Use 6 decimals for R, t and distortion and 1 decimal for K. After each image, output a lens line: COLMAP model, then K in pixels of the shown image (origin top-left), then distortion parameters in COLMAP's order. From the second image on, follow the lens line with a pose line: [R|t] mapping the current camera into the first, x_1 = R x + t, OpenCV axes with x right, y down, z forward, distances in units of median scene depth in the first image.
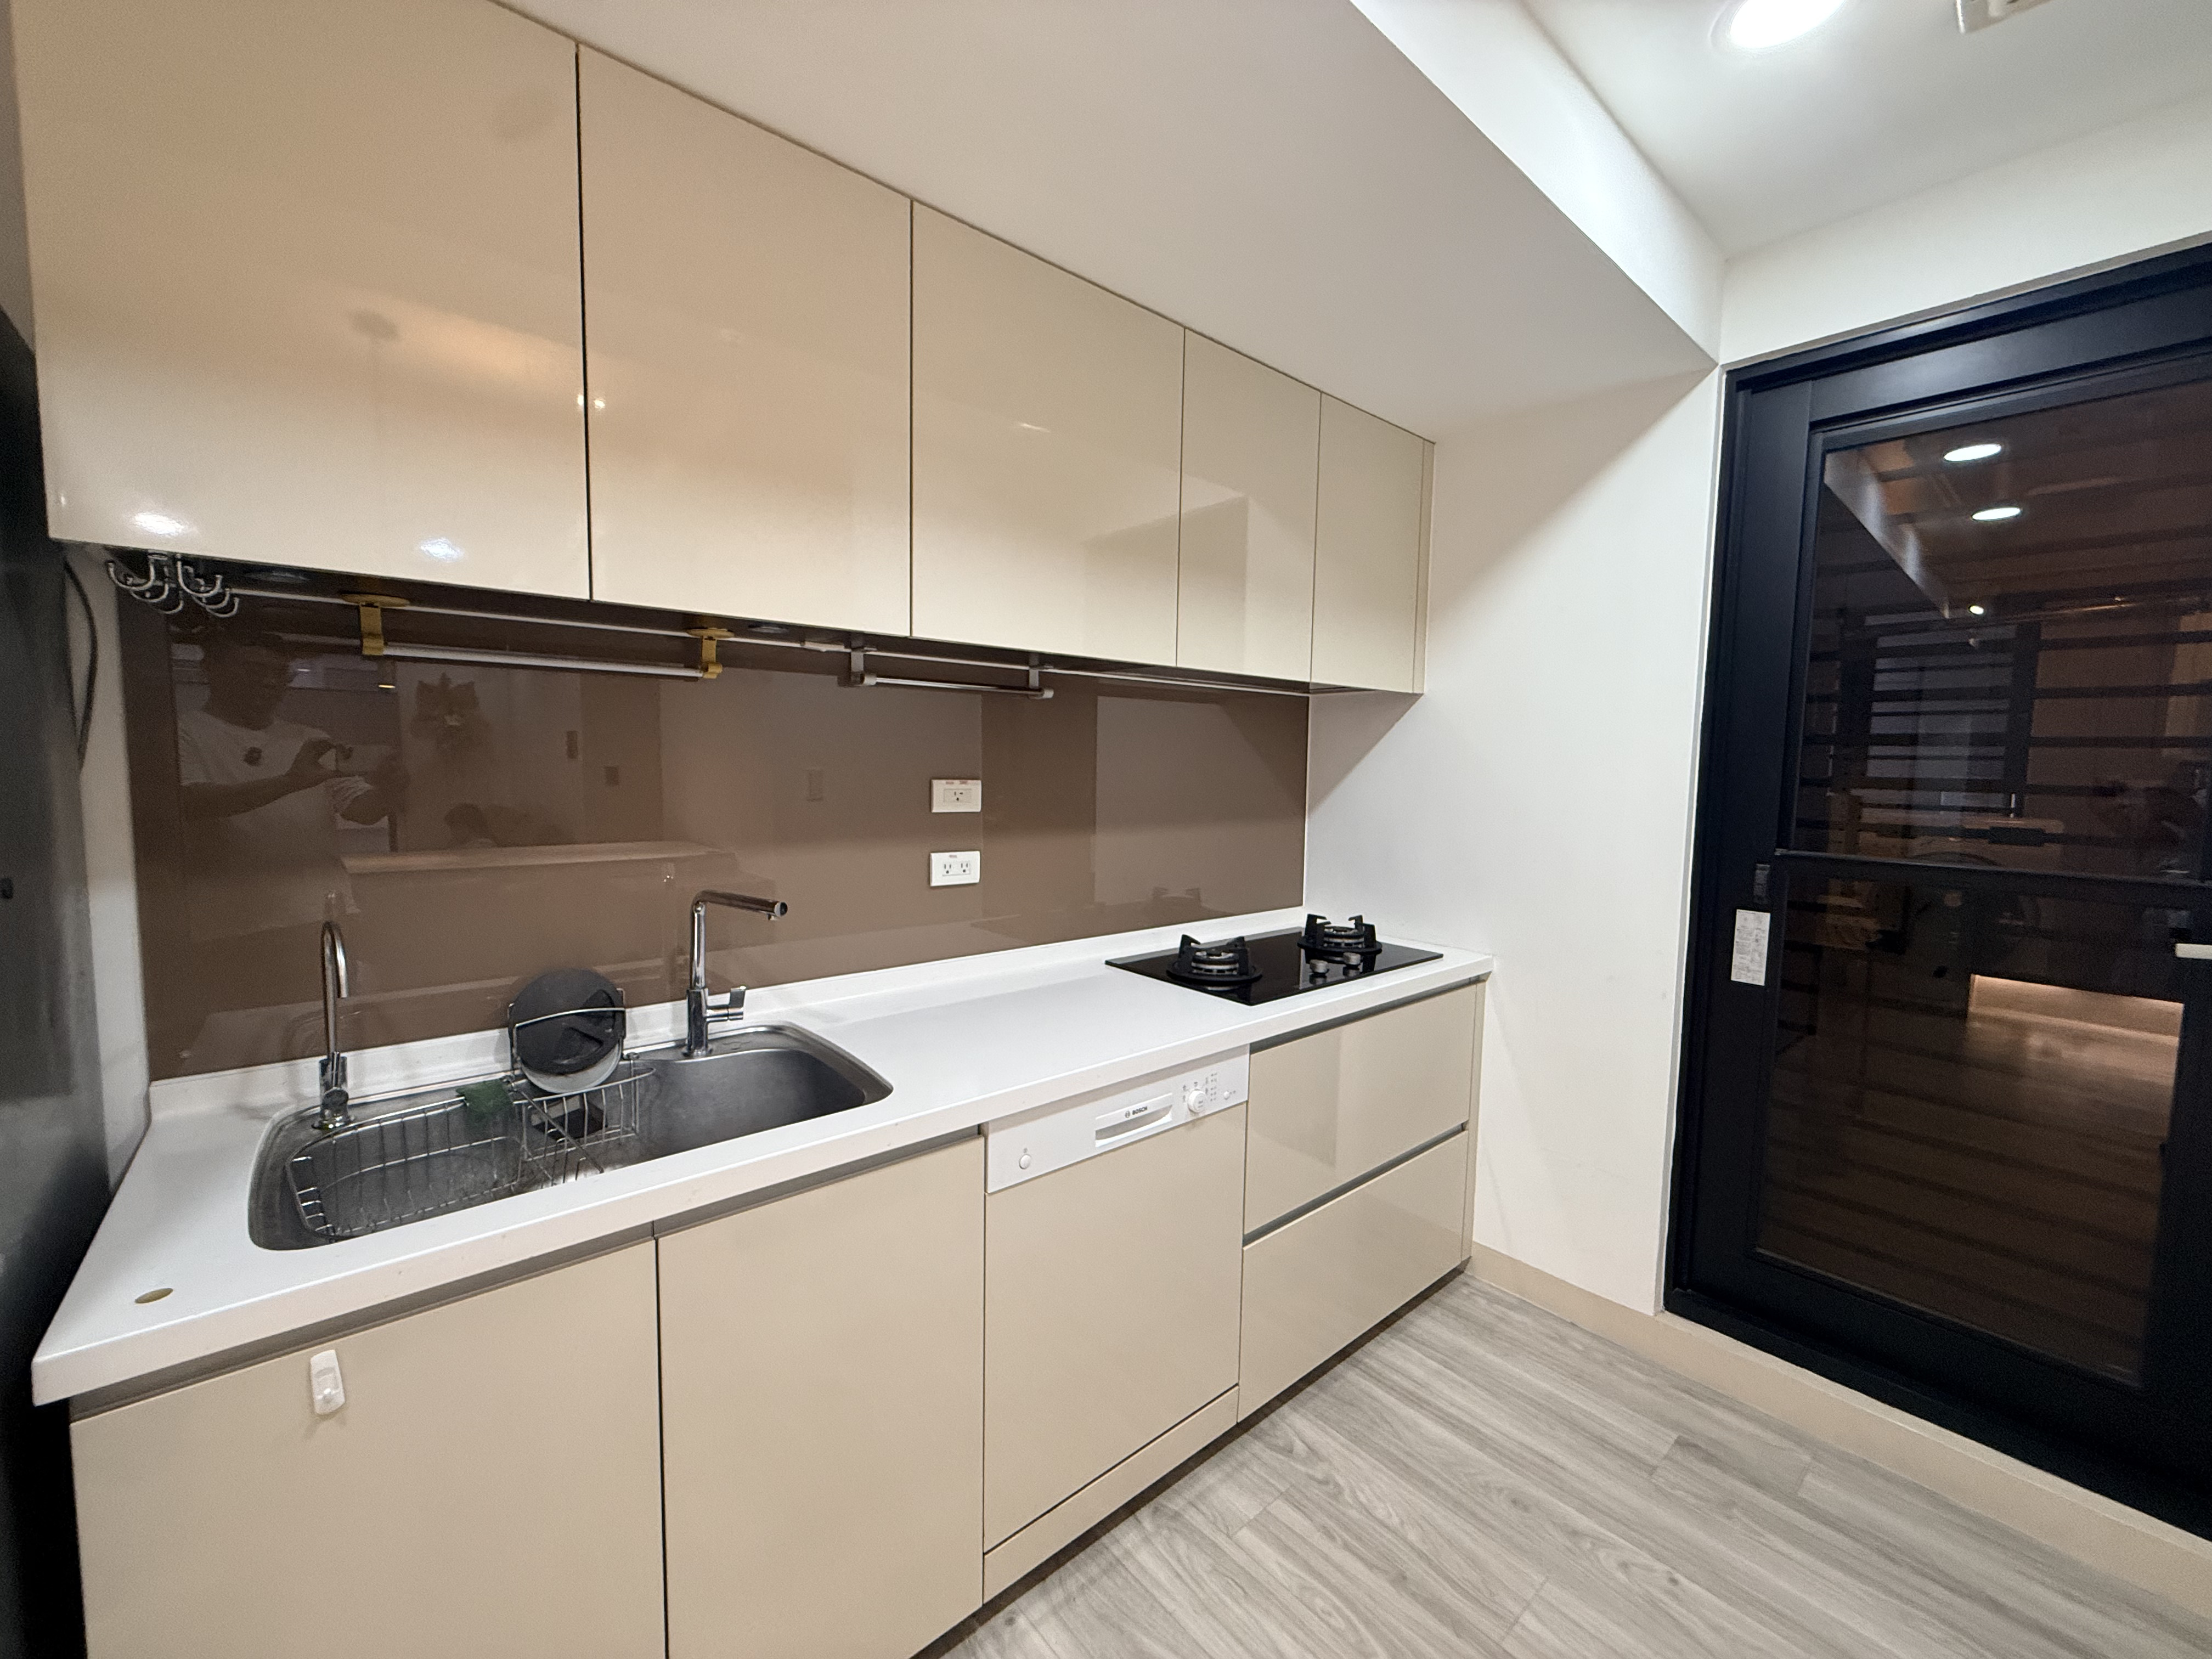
lens RADIAL K [[885.3, 0, 1113.7], [0, 885.3, 833.5], [0, 0, 1]] dist [-0.000323, -0.000111]
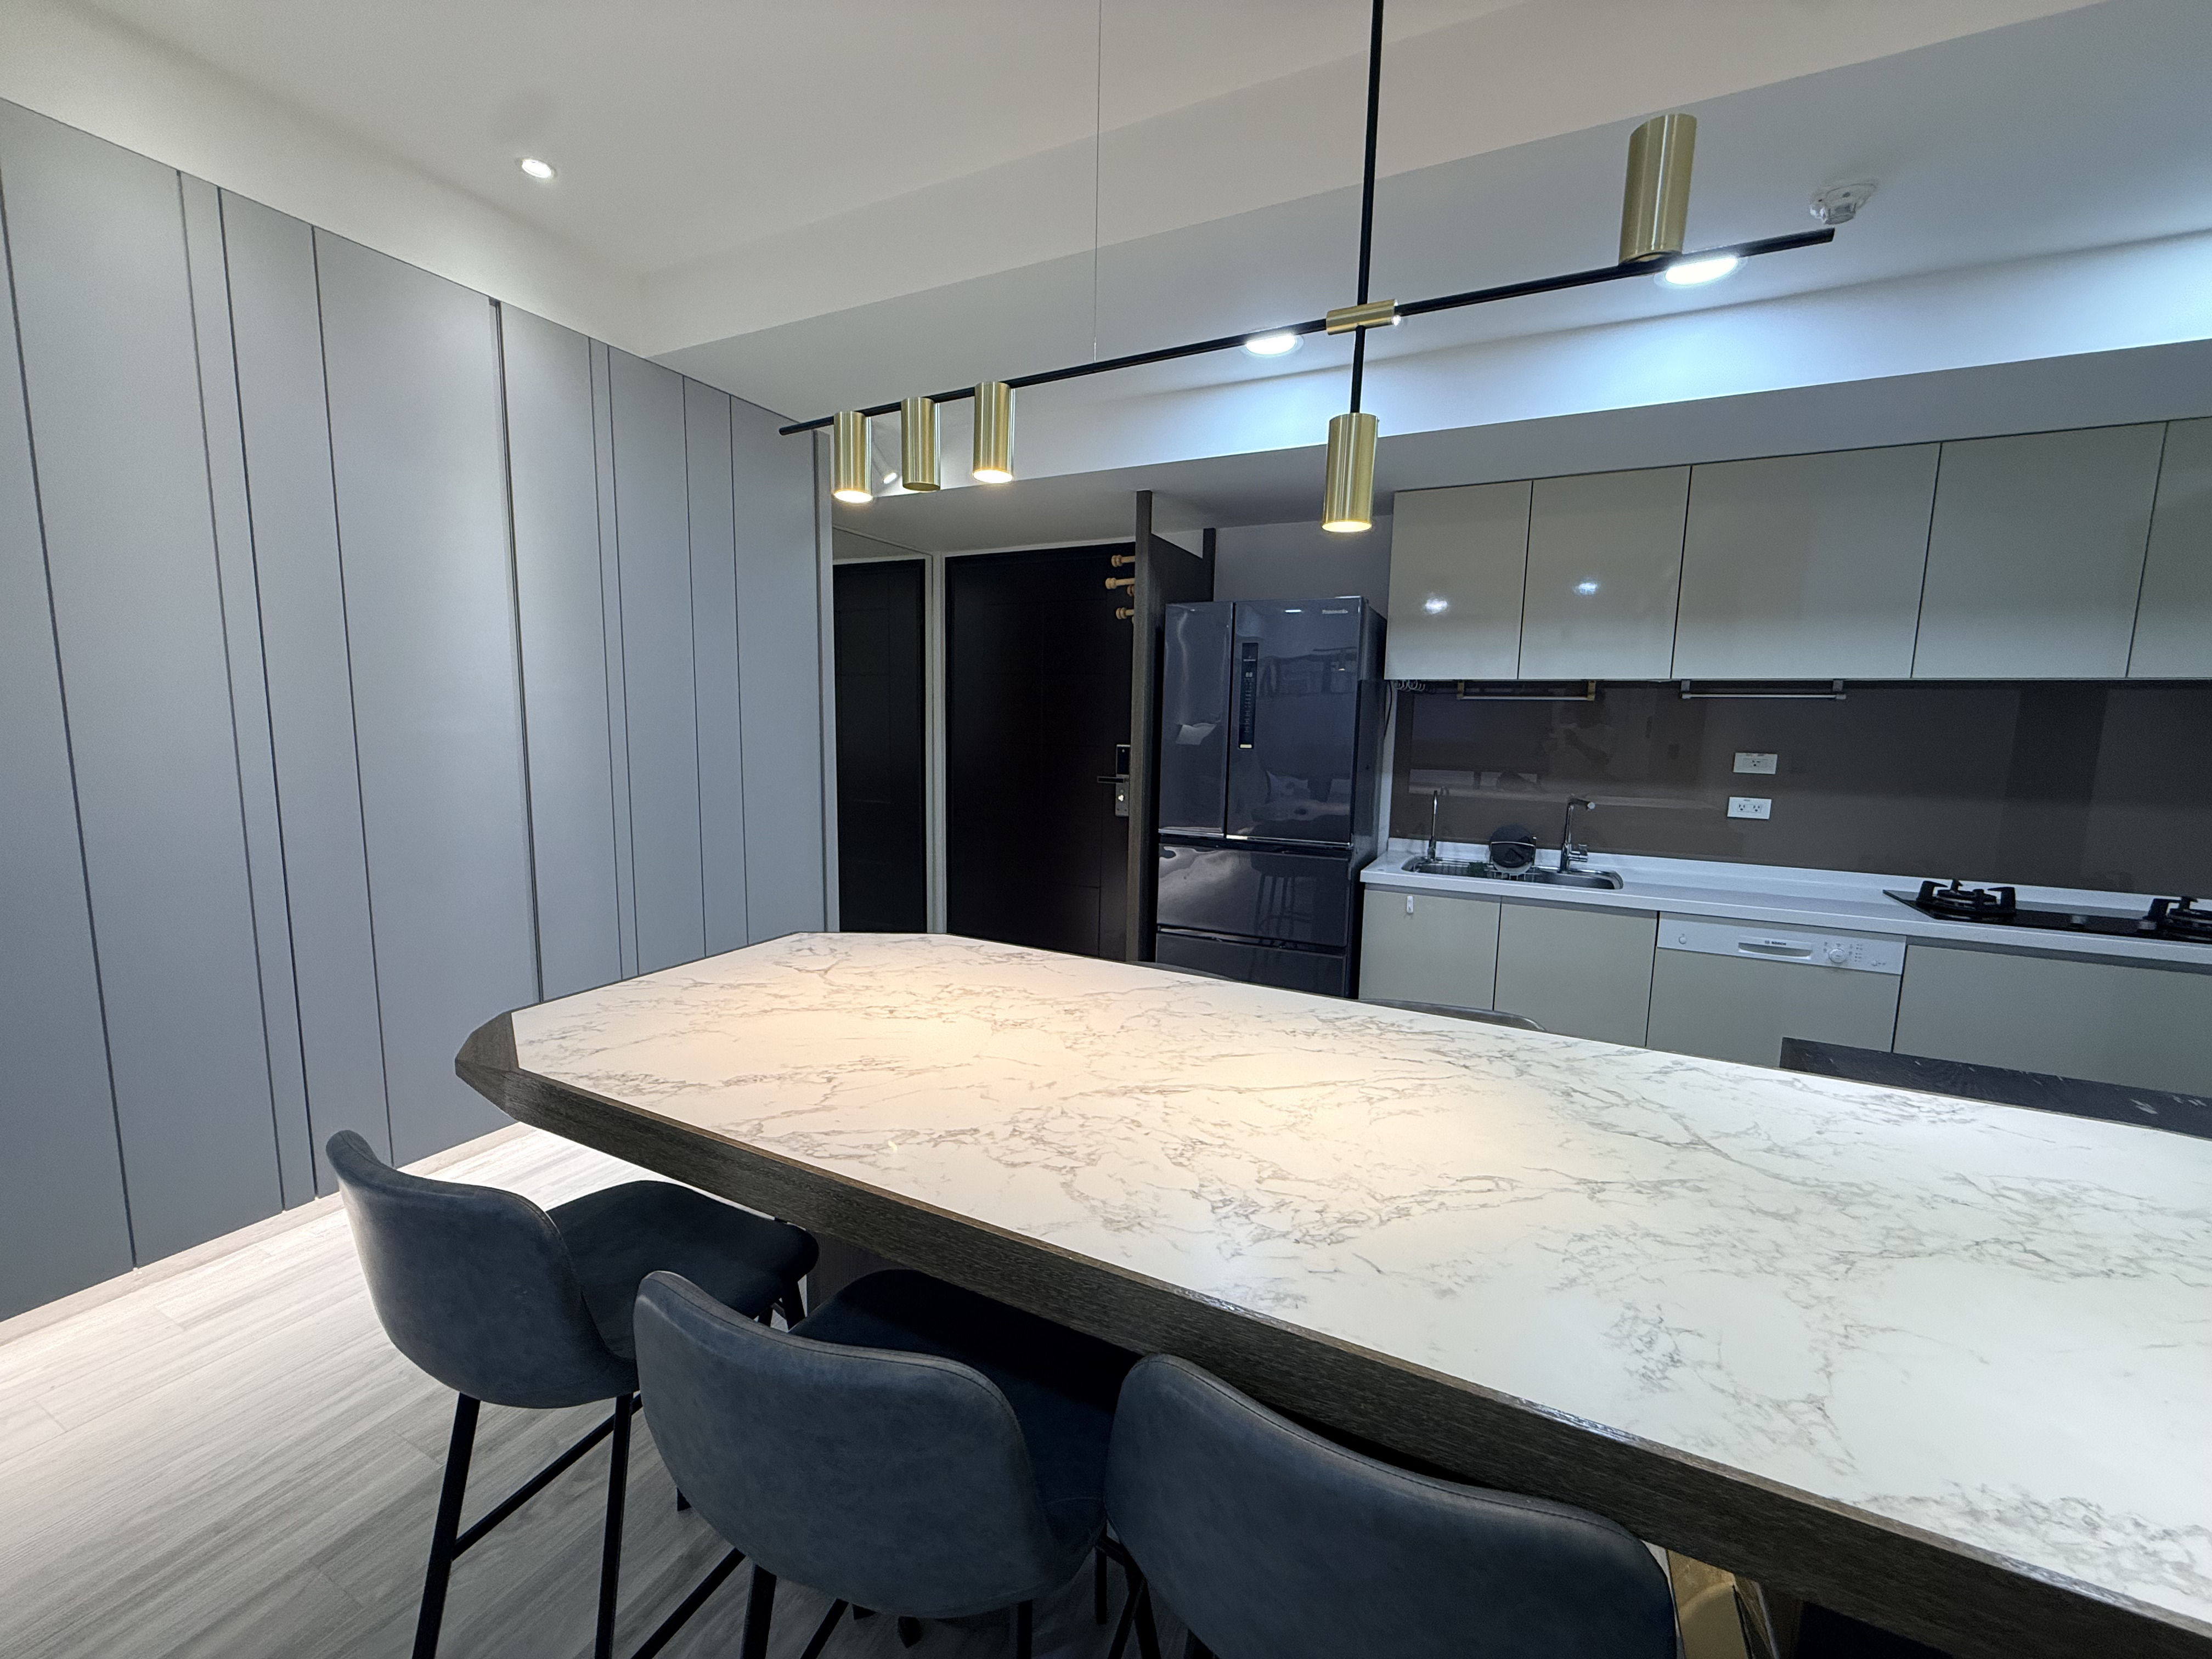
lens RADIAL K [[885.3, 0, 1108.3], [0, 885.3, 834.0], [0, 0, 1]] dist [-0.000323, -0.000111]
pose [[0.393579, 0.106486, -0.913102, 1.100441], [-0.089374, 0.992996, 0.077280, 0.086677], [0.914936, 0.051192, 0.400339, -0.930075]]
